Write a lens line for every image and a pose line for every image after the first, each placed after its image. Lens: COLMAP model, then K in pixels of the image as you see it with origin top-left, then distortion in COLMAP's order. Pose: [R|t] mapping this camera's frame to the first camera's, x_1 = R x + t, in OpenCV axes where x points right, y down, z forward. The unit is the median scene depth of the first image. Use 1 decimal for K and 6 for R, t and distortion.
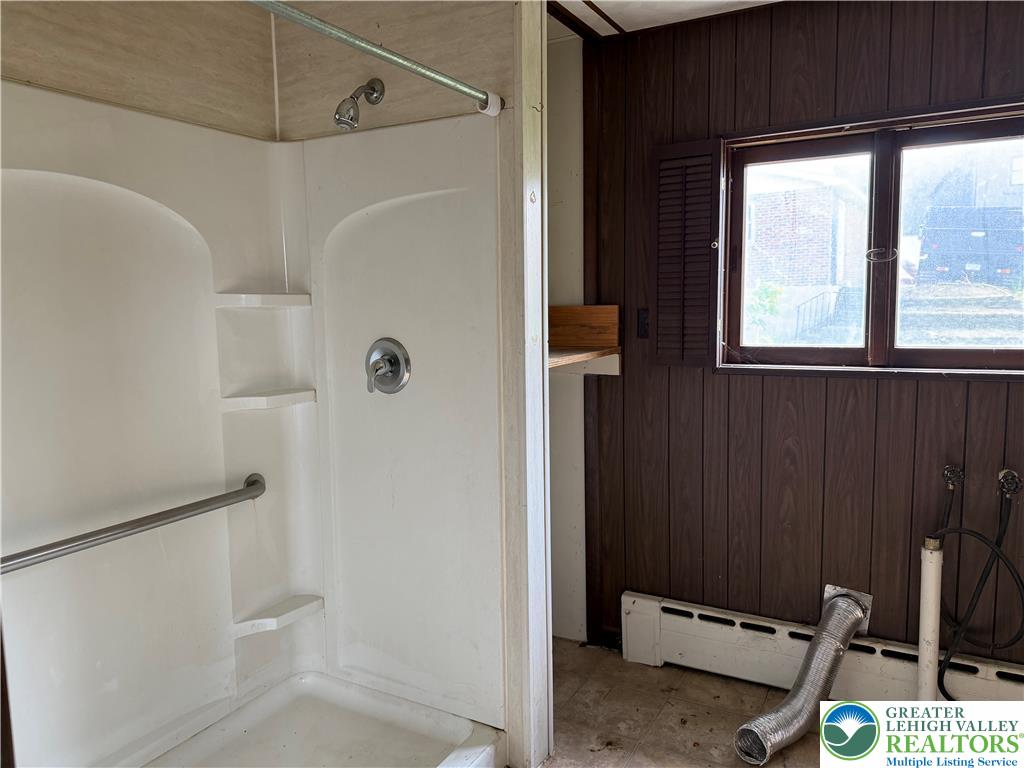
lens RADIAL K [[724.3, 0, 519.8], [0, 724.3, 387.1], [0, 0, 1]] dist [-0.004557, -0.004044]
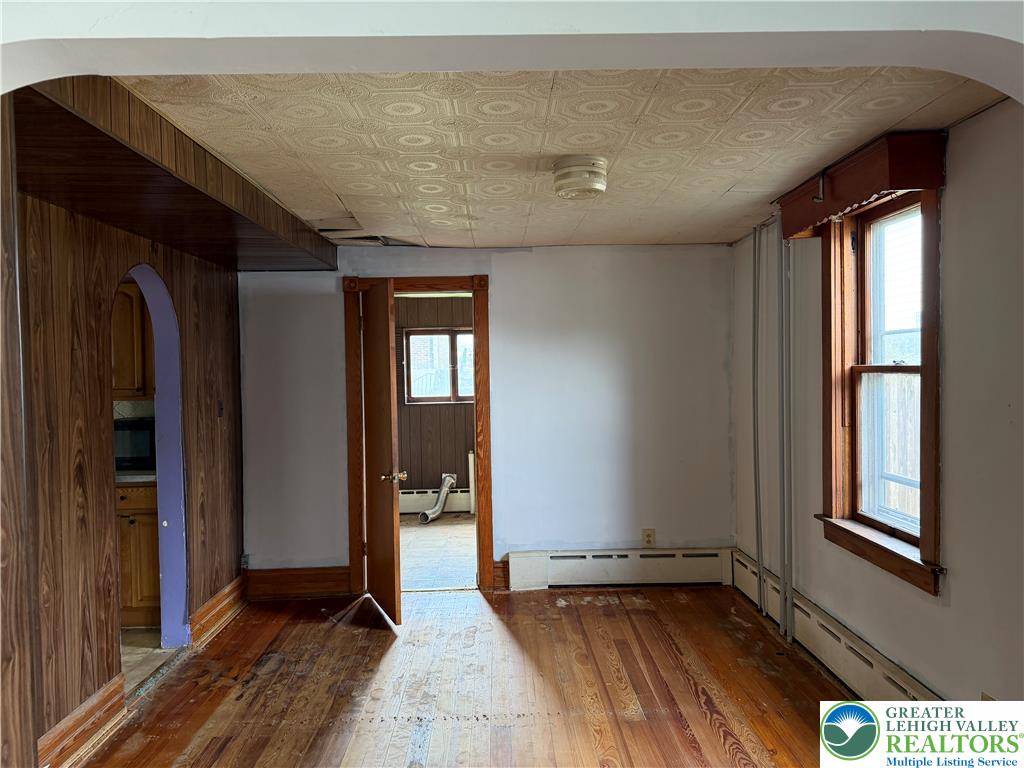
lens RADIAL K [[724.3, 0, 512.5], [0, 724.3, 387.0], [0, 0, 1]] dist [-0.004557, -0.004044]
pose [[0.853090, 0.001007, 0.521763, -0.948664], [0.055026, 0.994248, -0.091887, 0.210449], [-0.518854, 0.107098, 0.848128, -1.841726]]
